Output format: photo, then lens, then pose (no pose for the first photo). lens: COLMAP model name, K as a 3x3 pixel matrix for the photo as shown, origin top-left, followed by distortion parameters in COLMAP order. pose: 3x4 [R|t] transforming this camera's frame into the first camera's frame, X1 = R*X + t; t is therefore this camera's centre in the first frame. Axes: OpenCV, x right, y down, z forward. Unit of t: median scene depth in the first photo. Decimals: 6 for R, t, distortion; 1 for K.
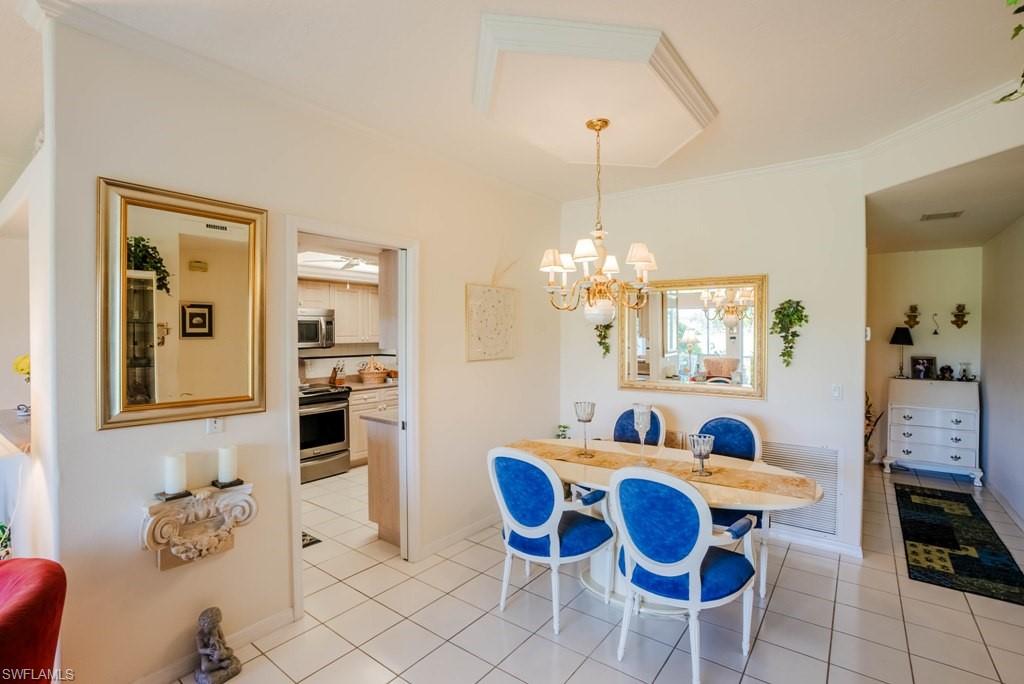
lens RADIAL K [[473.9, 0, 514.2], [0, 473.9, 339.8], [0, 0, 1]] dist [-0.064819, 0.024253]
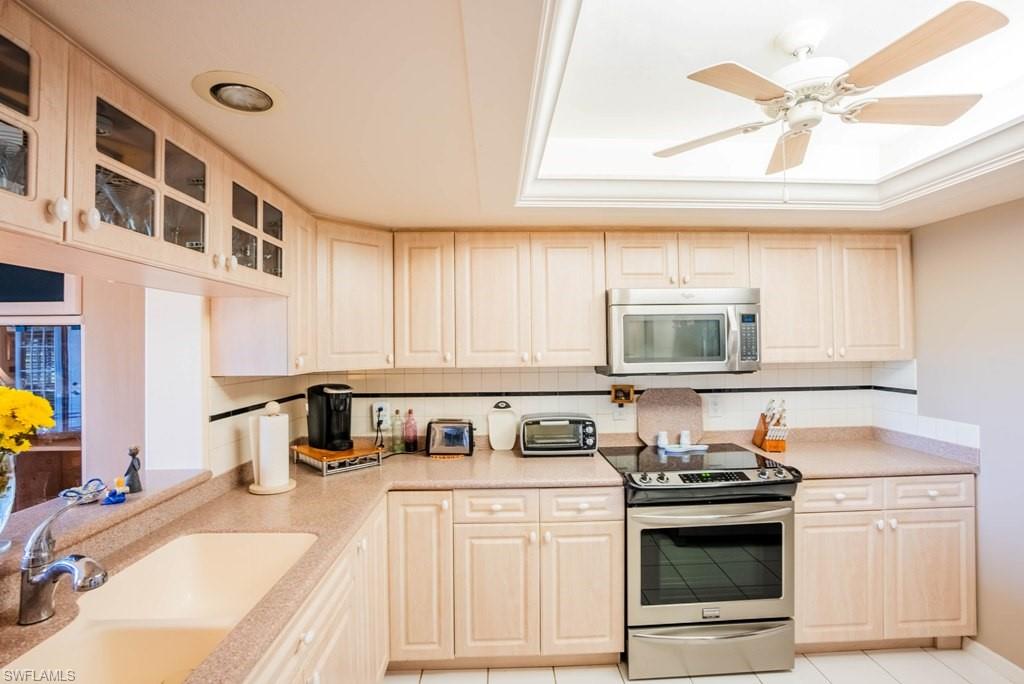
lens RADIAL K [[473.9, 0, 514.2], [0, 473.9, 339.8], [0, 0, 1]] dist [-0.064819, 0.024253]
pose [[0.628983, -0.013742, -0.777298, -0.258528], [-0.003063, 0.999792, -0.020154, -0.007508], [0.777413, 0.015057, 0.628810, 0.751723]]
